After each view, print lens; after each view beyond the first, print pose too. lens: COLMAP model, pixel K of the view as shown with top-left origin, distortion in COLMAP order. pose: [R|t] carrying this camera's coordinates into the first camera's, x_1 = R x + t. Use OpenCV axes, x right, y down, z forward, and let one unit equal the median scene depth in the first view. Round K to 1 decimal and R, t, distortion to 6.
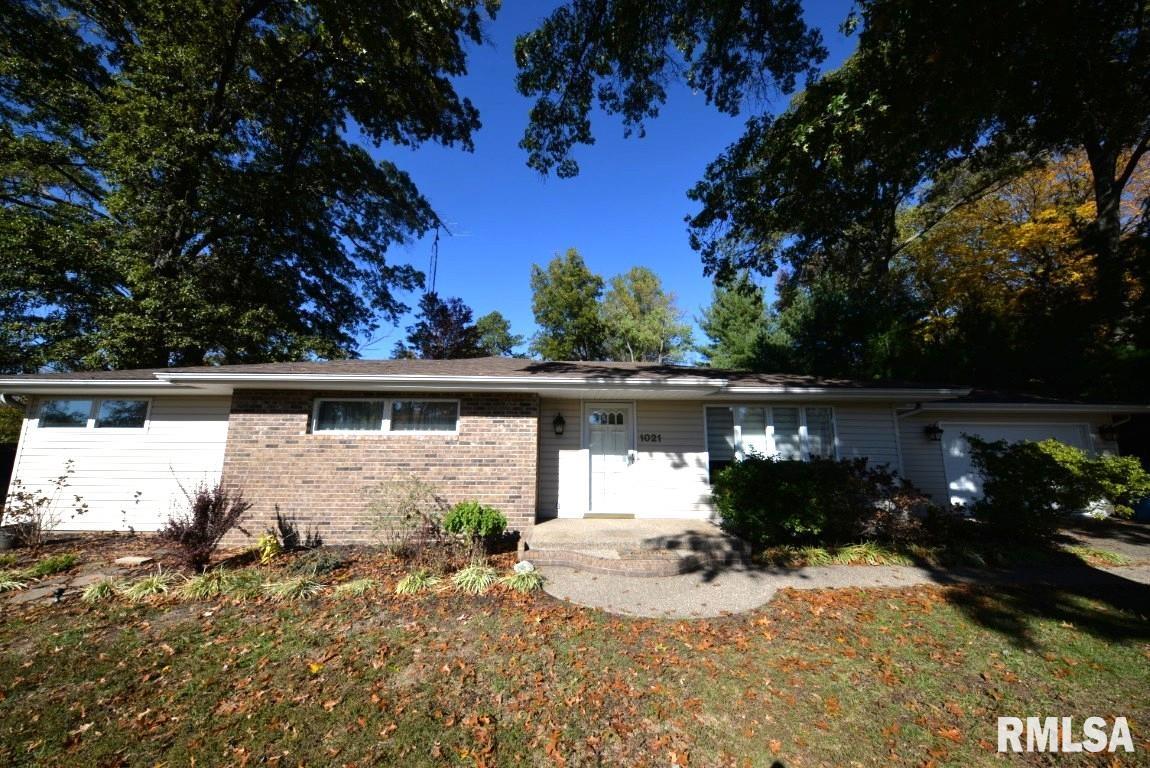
lens RADIAL K [[378.3, 0, 566.0], [0, 378.3, 381.2], [0, 0, 1]] dist [-0.007259, -0.002198]
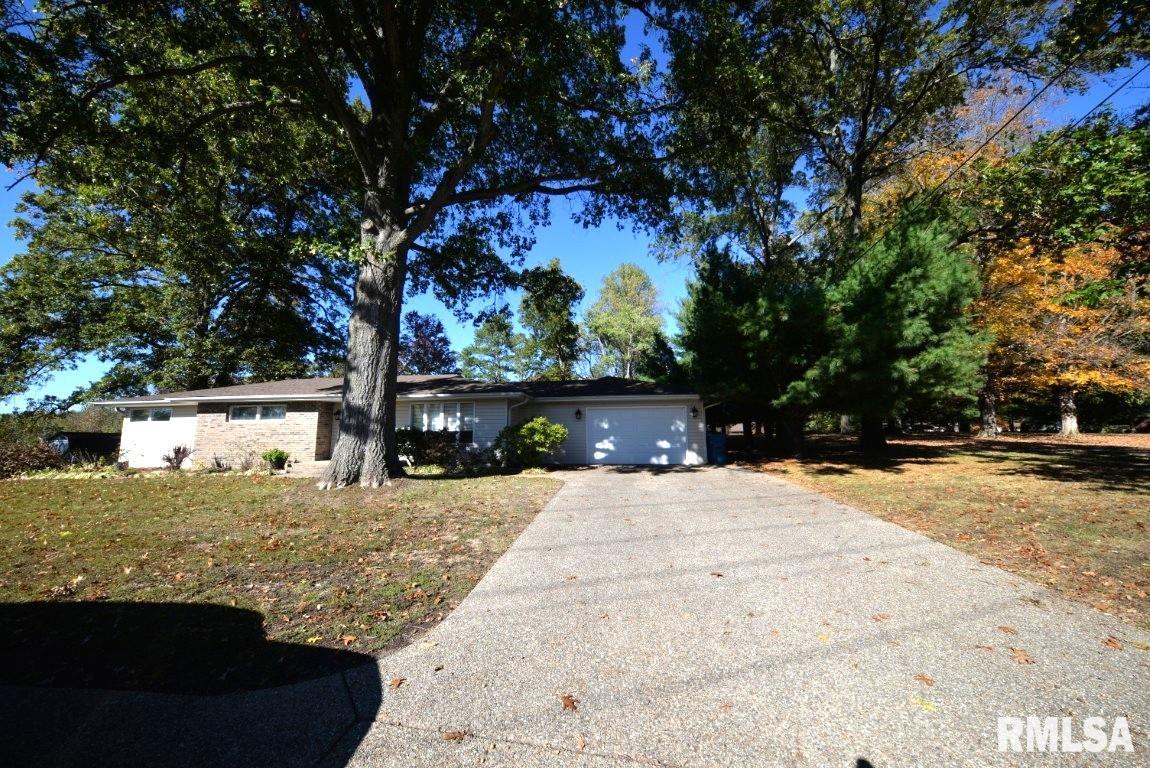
lens RADIAL K [[378.3, 0, 586.5], [0, 378.3, 386.5], [0, 0, 1]] dist [-0.007259, -0.002198]
pose [[0.988799, -0.033985, -0.145329, 1.740790], [0.042880, 0.997365, 0.058515, -0.107031], [0.142958, -0.064091, 0.987651, -0.870321]]
